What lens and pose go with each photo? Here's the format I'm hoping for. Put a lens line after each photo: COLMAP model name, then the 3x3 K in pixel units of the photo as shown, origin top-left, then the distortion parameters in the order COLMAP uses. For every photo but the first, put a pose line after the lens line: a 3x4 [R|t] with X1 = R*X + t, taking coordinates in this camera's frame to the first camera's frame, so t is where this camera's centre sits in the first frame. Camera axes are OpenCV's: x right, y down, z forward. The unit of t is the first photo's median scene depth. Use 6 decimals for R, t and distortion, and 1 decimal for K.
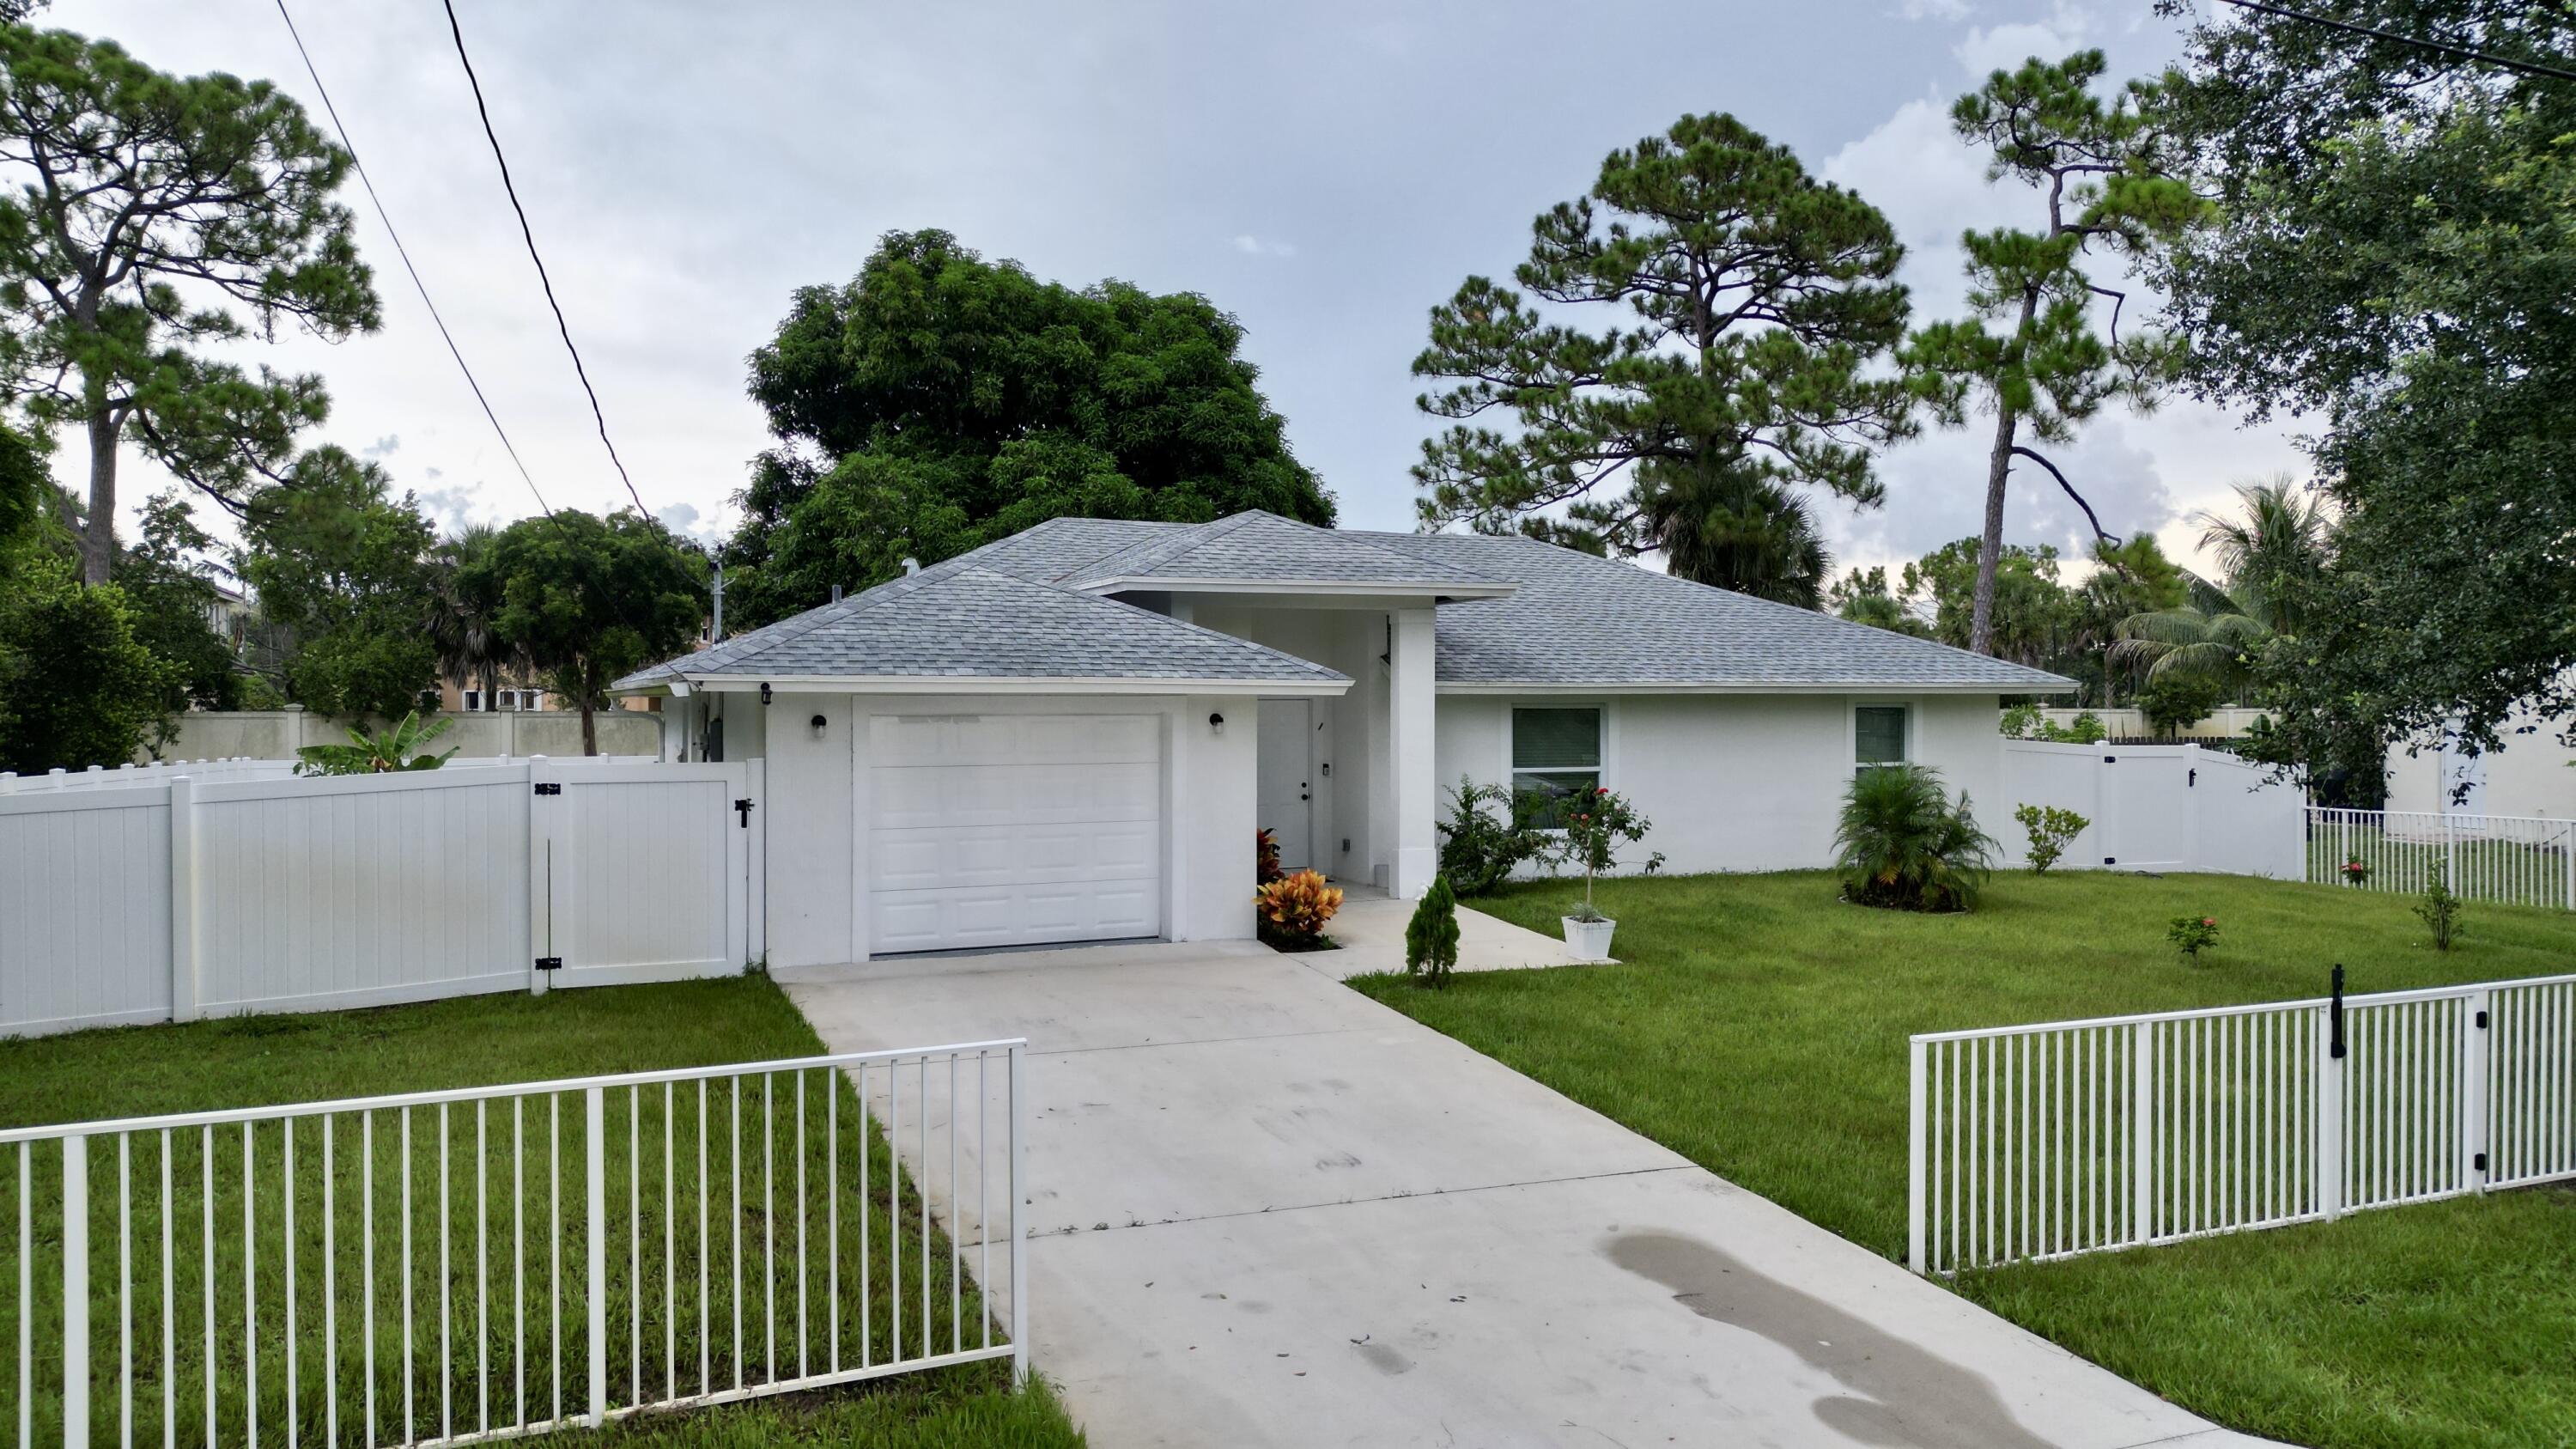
lens RADIAL K [[1788.8, 0, 1289.2], [0, 1788.8, 724.9], [0, 0, 1]] dist [0.066560, -0.066694]
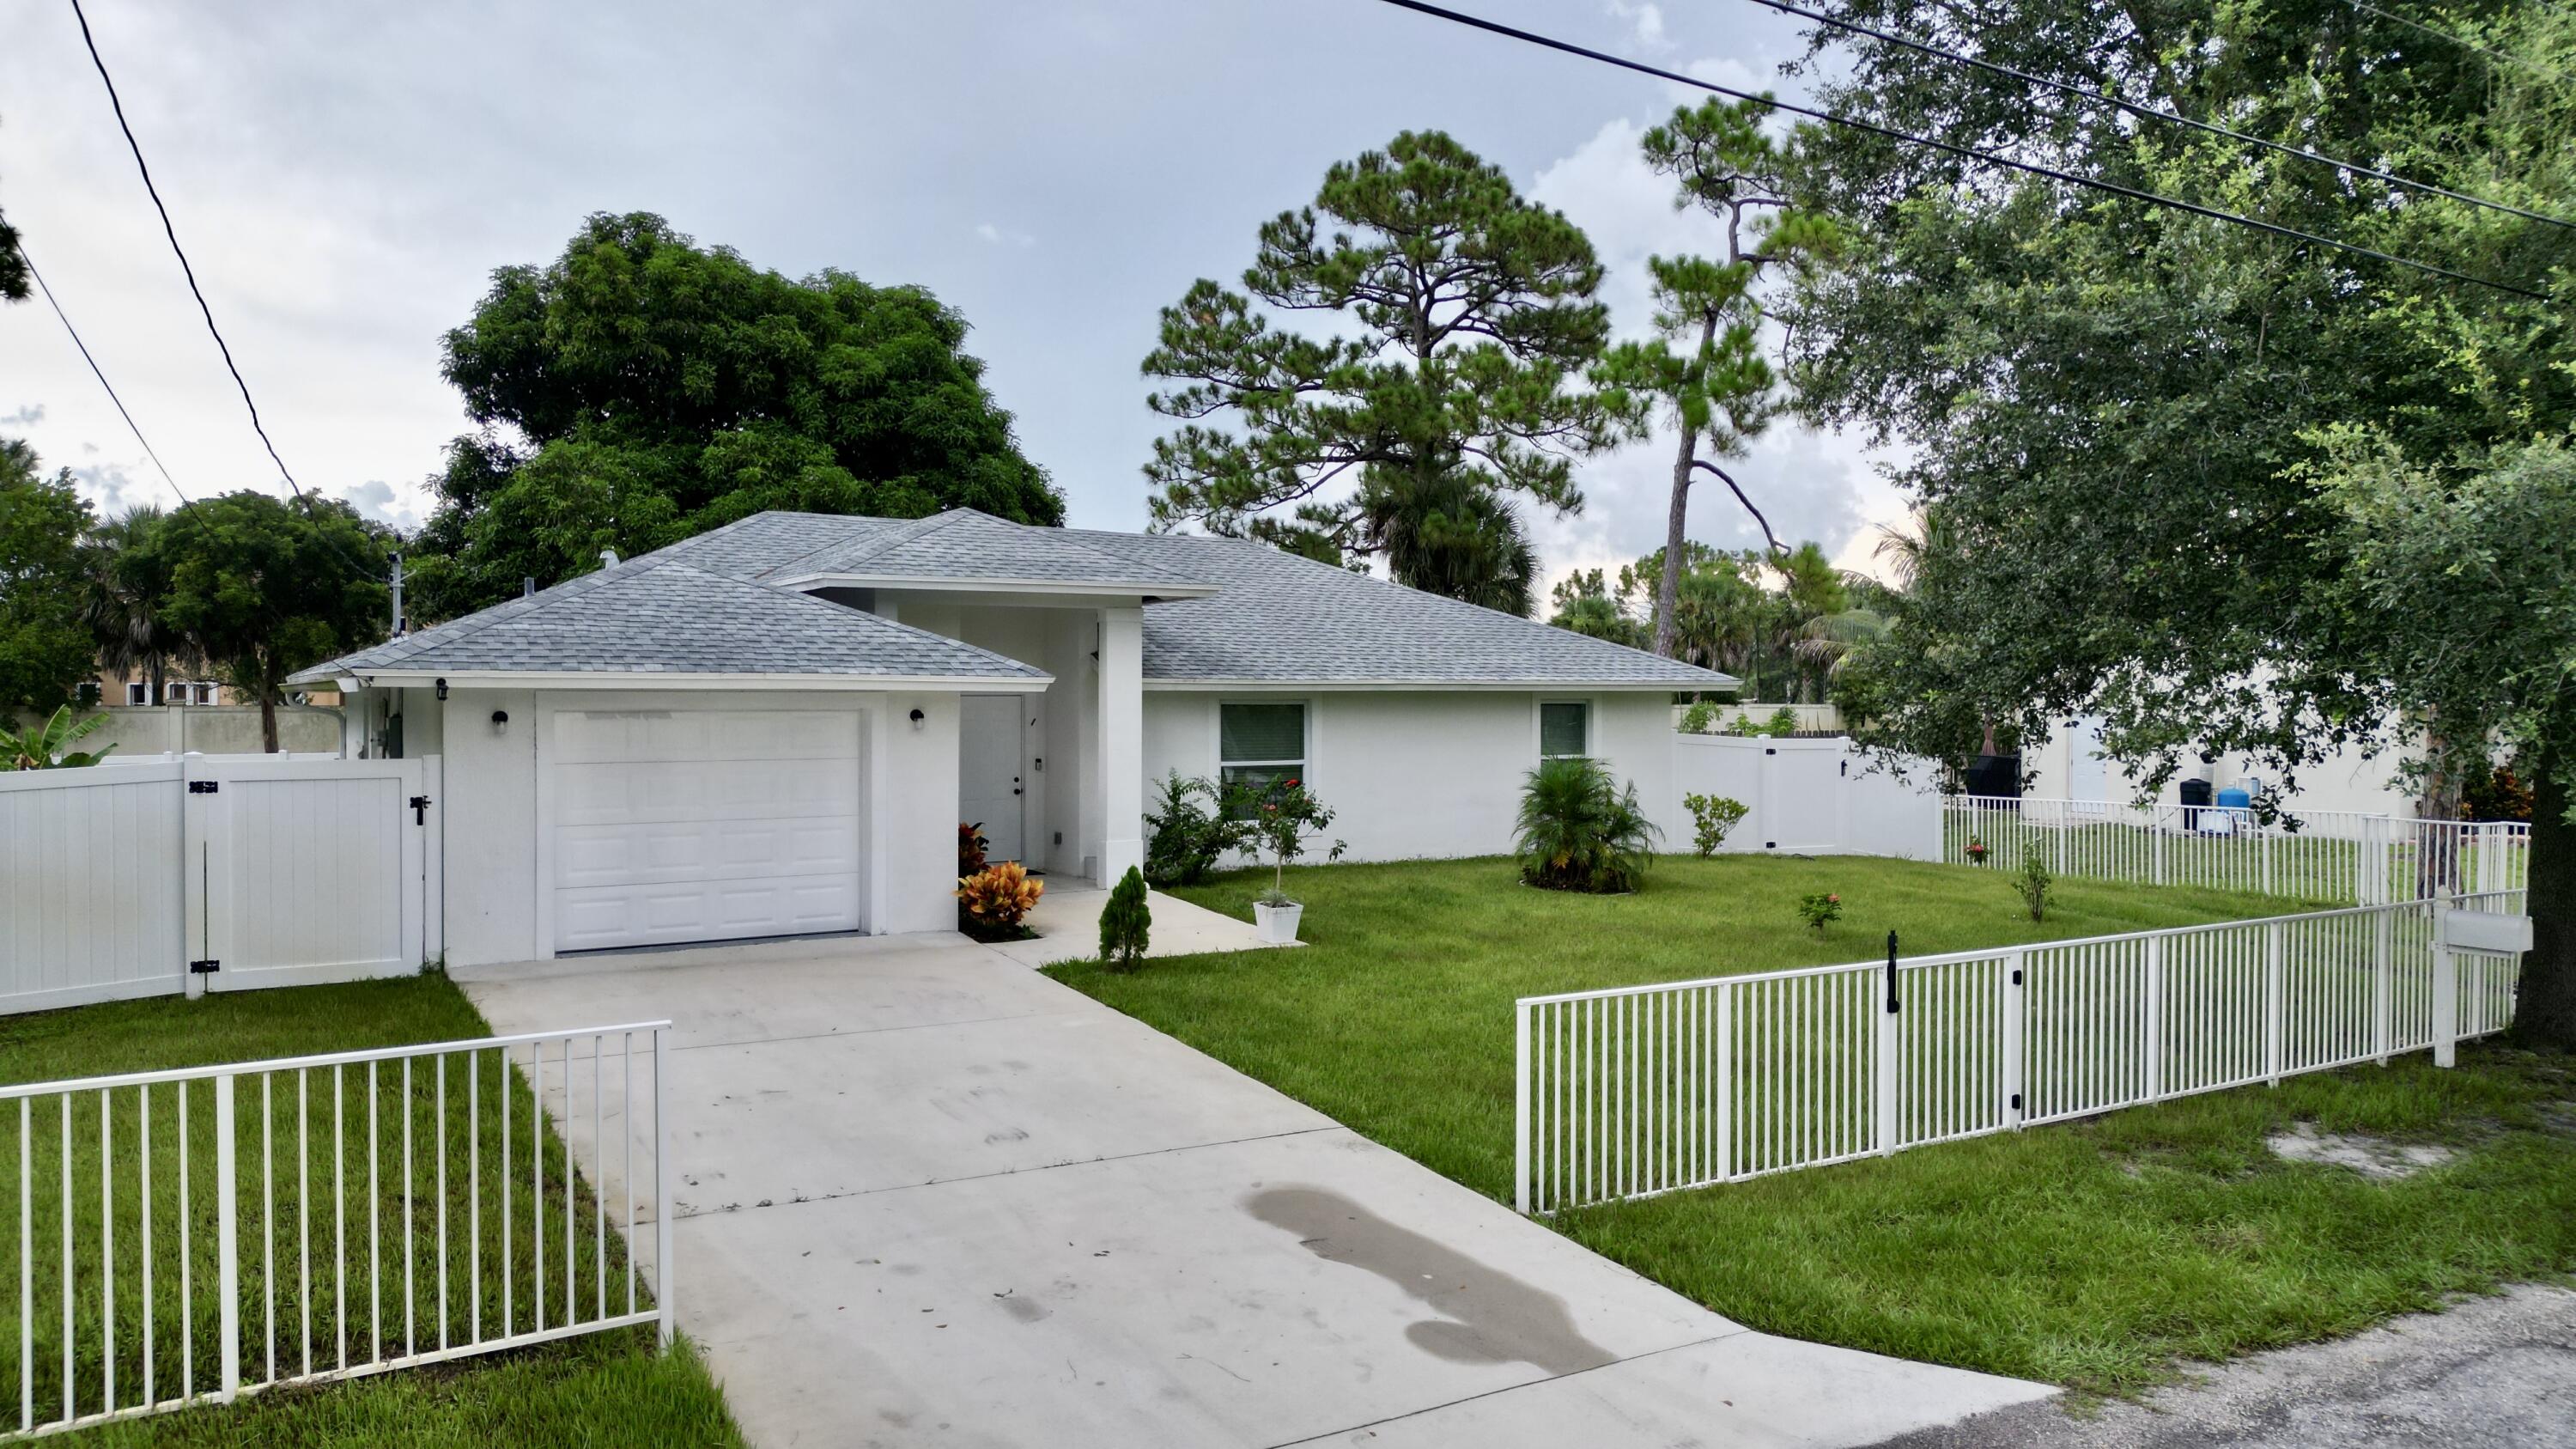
lens RADIAL K [[1788.8, 0, 1288.7], [0, 1788.8, 726.3], [0, 0, 1]] dist [0.066560, -0.066694]
pose [[0.990418, -0.000780, 0.138099, 0.014545], [0.000284, 0.999993, 0.003613, -0.000198], [-0.138101, -0.003540, 0.990412, -0.021057]]
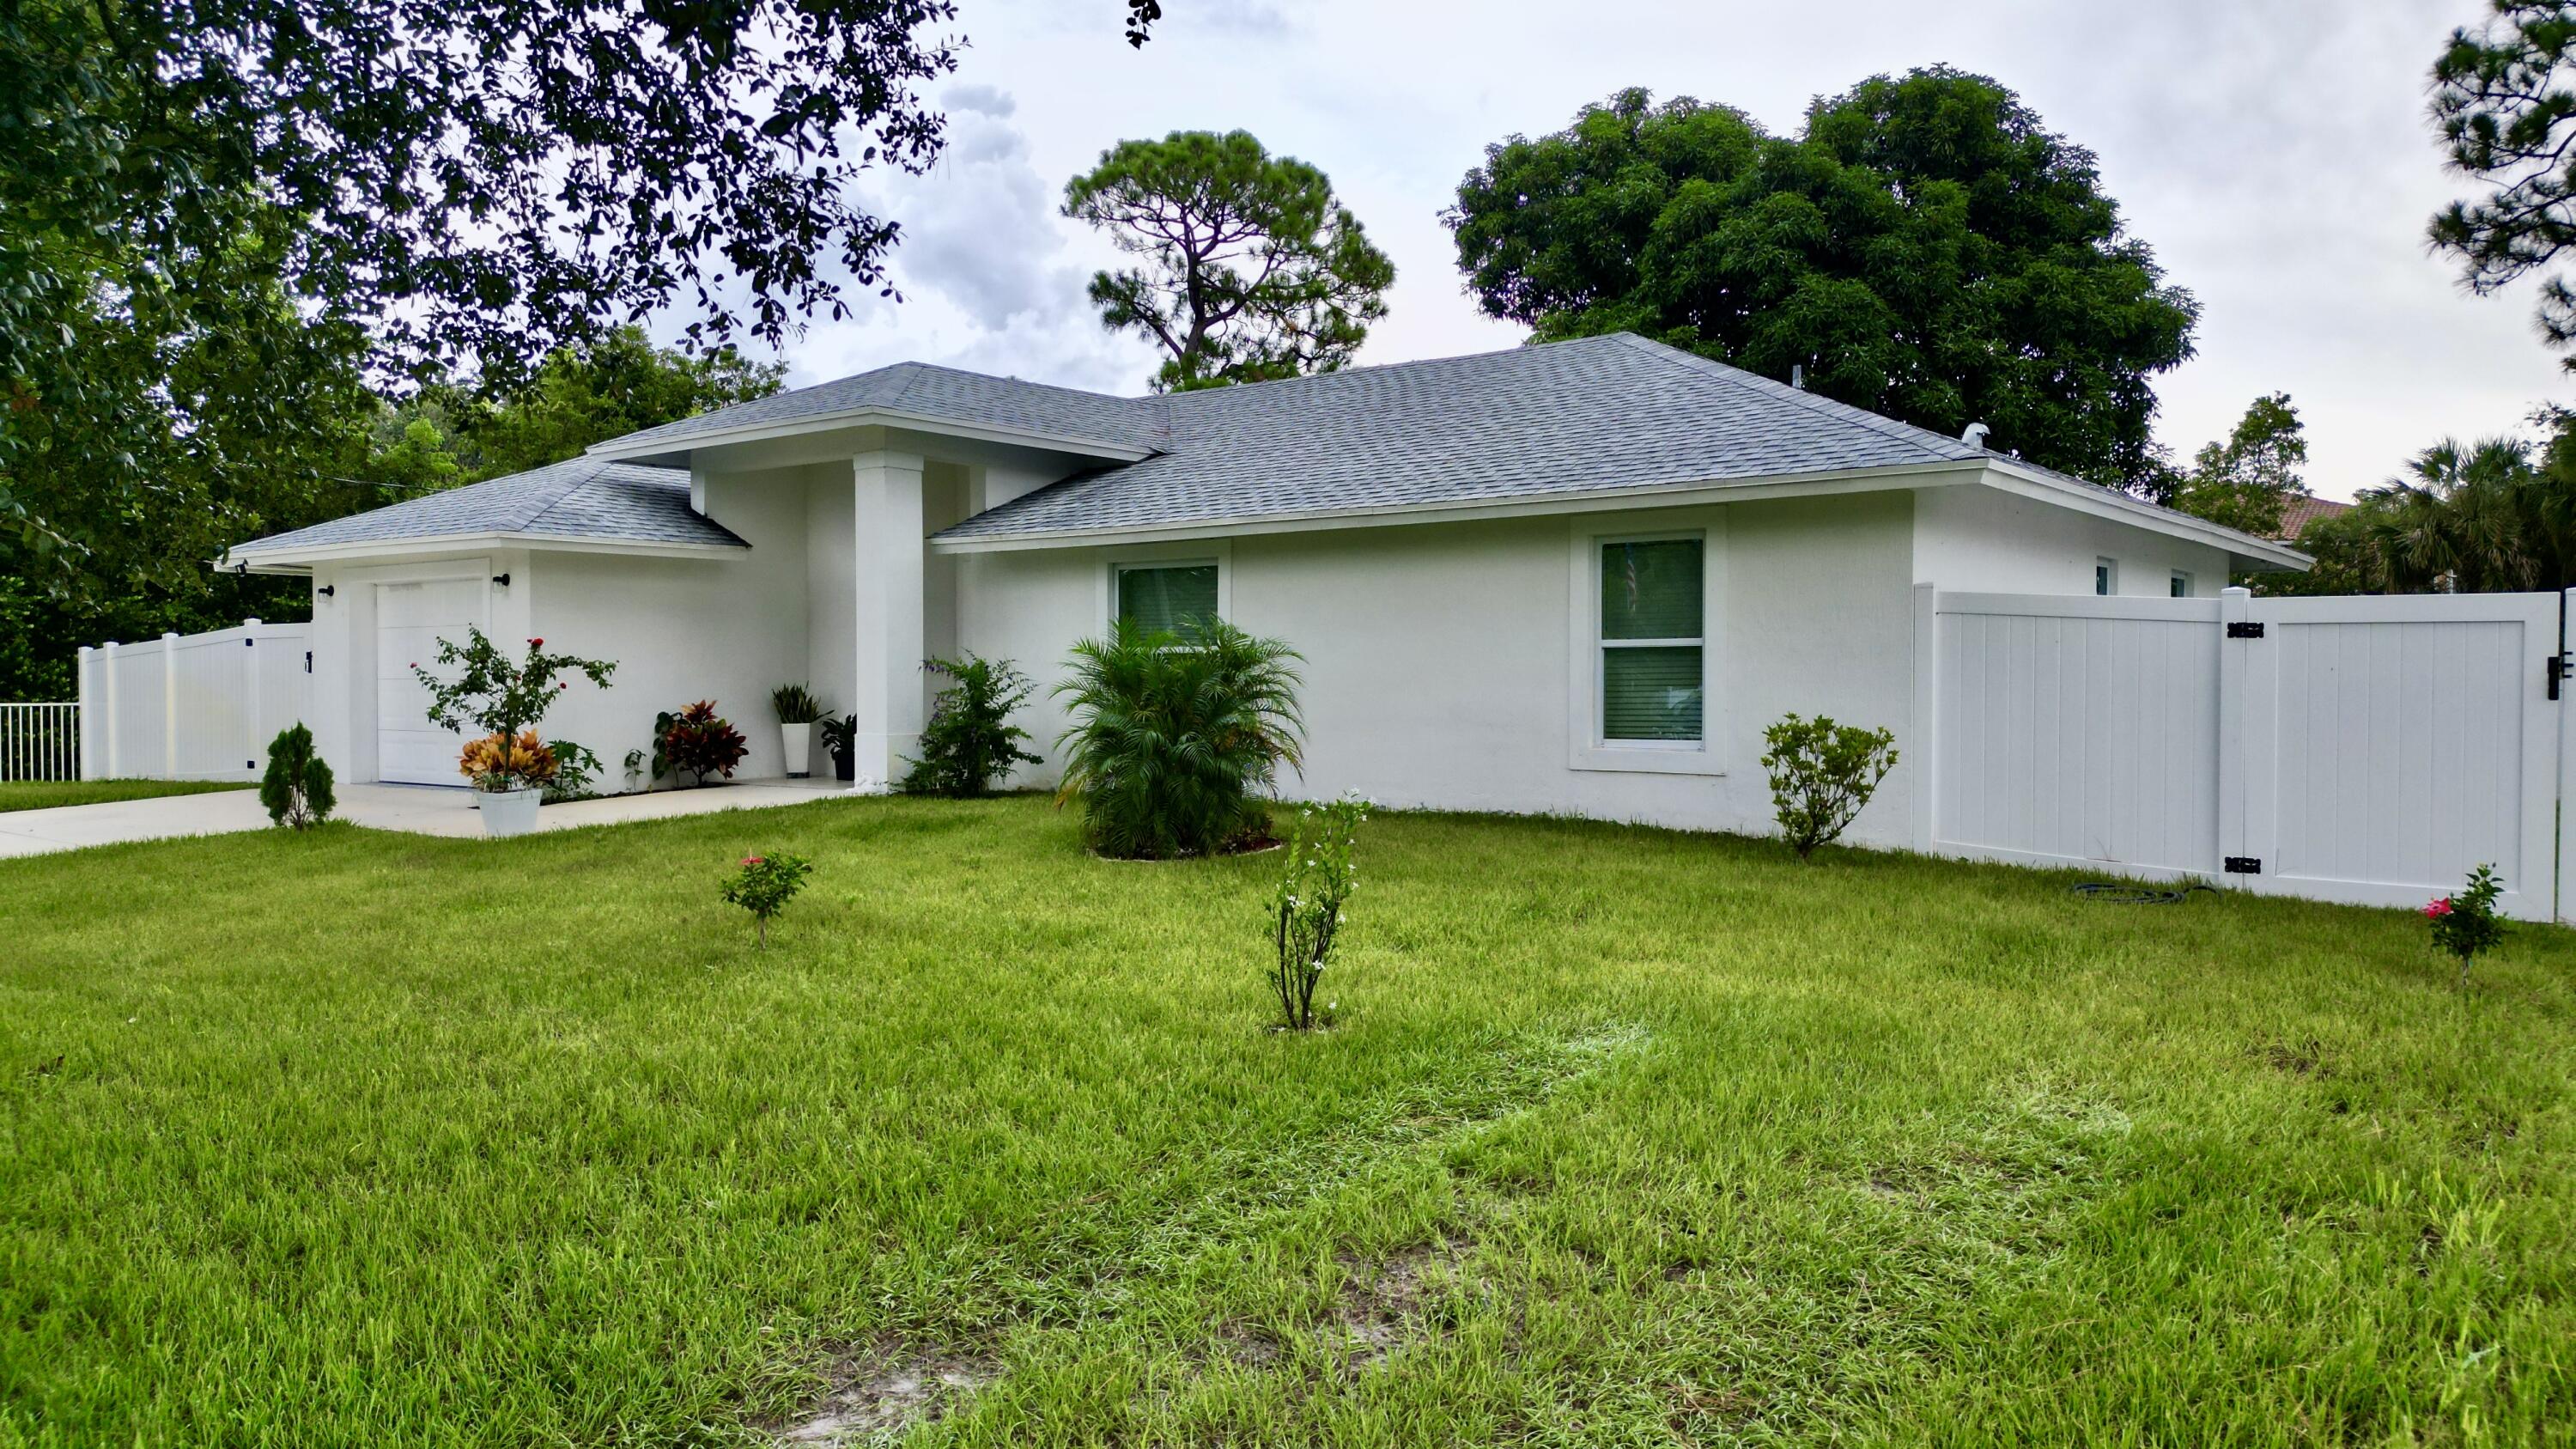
lens RADIAL K [[1788.8, 0, 1295.2], [0, 1788.8, 720.4], [0, 0, 1]] dist [0.066560, -0.066694]
pose [[0.502261, 0.027373, -0.864283, 0.547305], [-0.008733, 0.999608, 0.026584, 0.023683], [0.864672, -0.005804, 0.502304, 0.450840]]
